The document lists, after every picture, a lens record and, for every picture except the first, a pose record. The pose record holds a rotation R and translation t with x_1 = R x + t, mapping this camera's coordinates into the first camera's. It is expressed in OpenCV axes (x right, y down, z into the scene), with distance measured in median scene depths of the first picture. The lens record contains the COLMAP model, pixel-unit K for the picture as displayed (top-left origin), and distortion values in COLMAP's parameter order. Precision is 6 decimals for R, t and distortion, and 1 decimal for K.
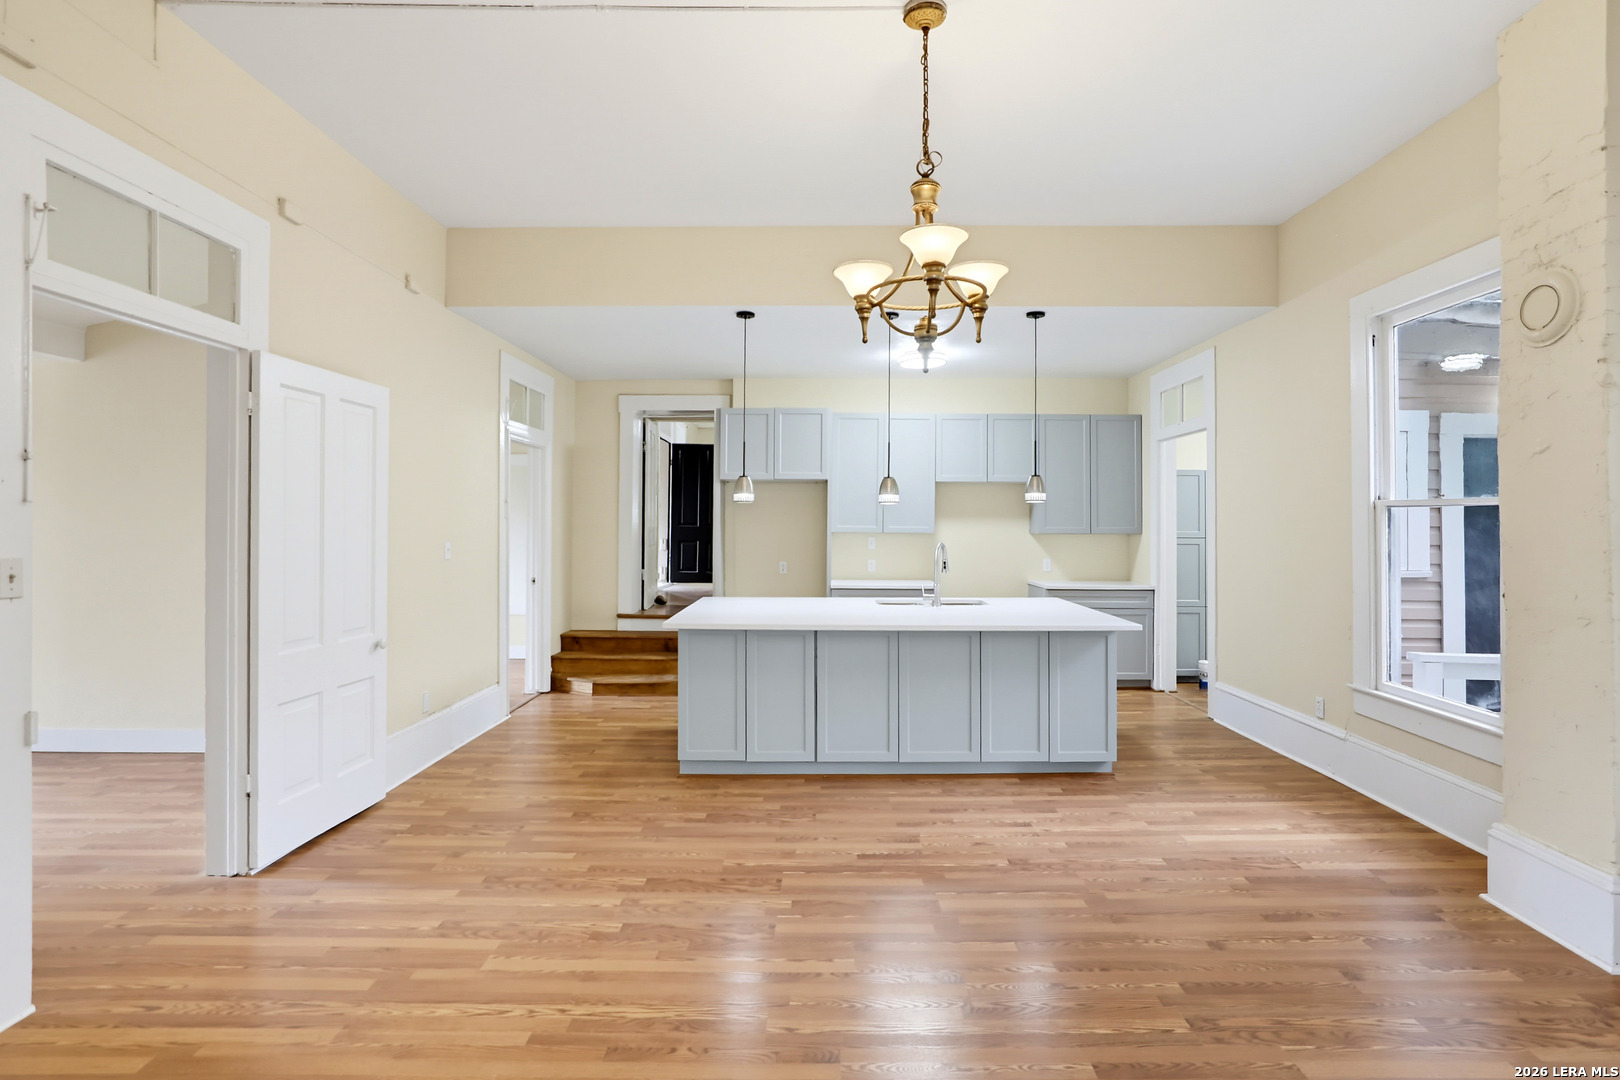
lens RADIAL K [[806.9, 0, 810.0], [0, 806.9, 540.0], [0, 0, 1]] dist [0.036574, 0.000454]
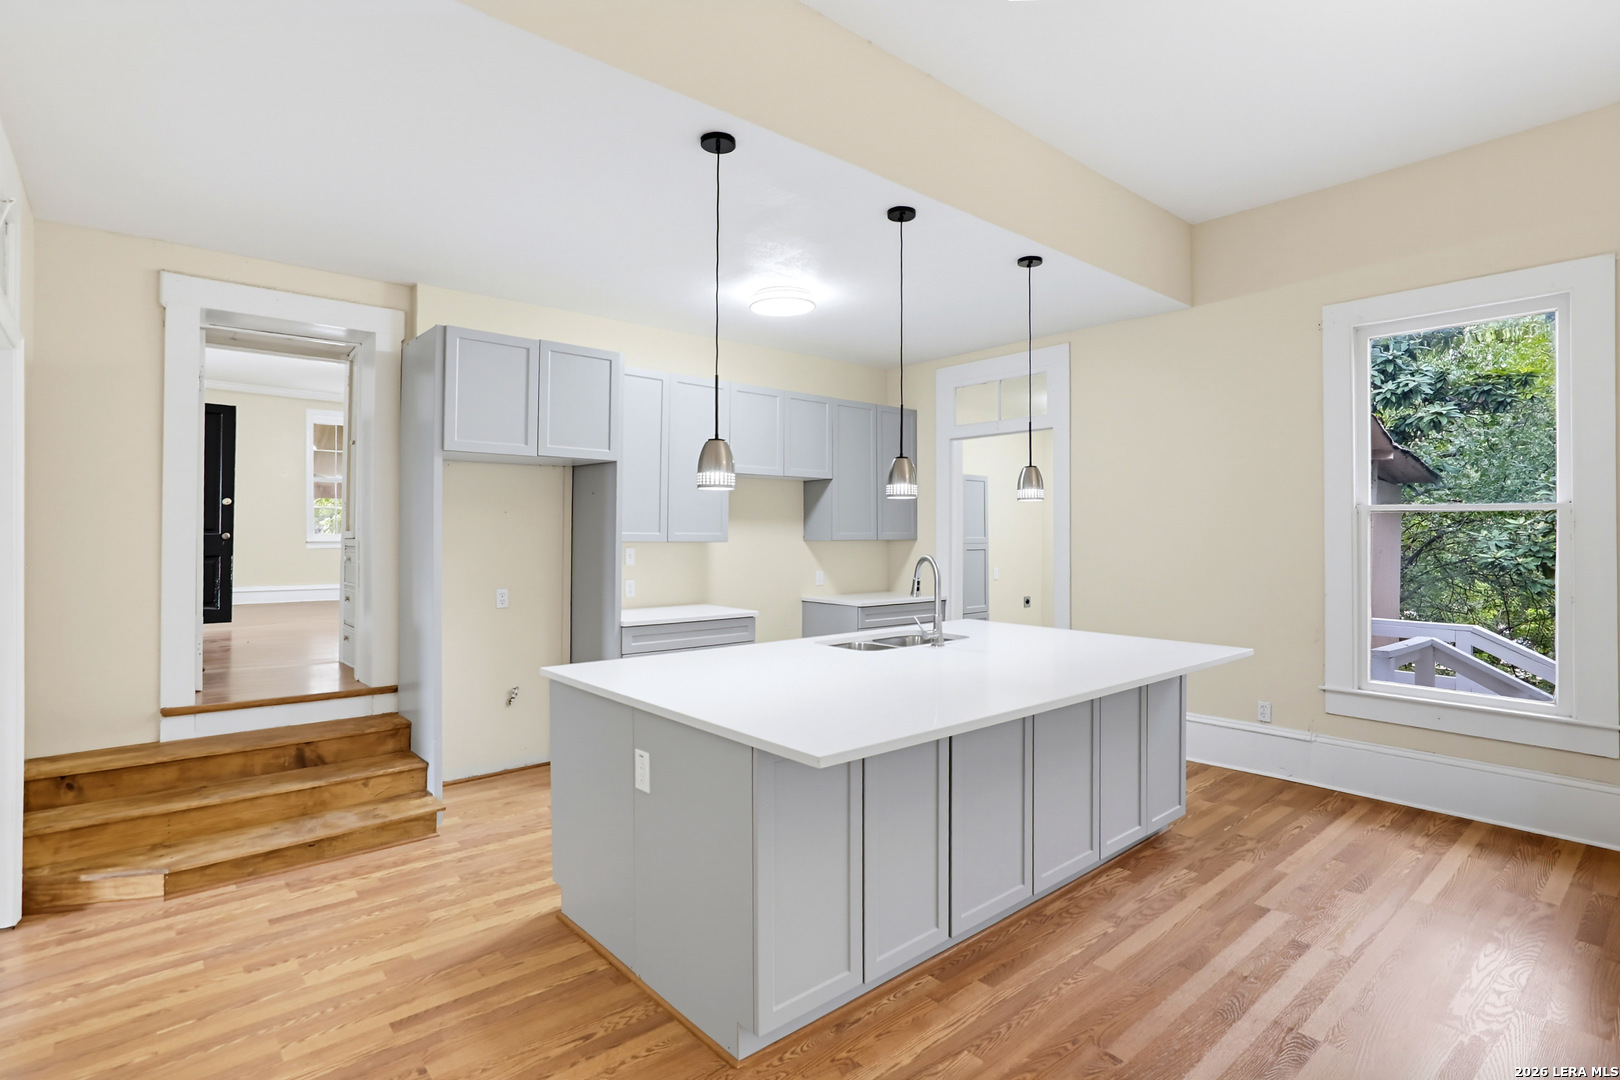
lens RADIAL K [[797.2, 0, 810.0], [0, 797.2, 540.0], [0, 0, 1]] dist [-0.020878, 0.020856]
pose [[0.755826, -0.005165, 0.654752, -0.451198], [0.013033, 0.999889, -0.007157, -0.005053], [-0.654642, 0.013943, 0.755810, 0.662435]]
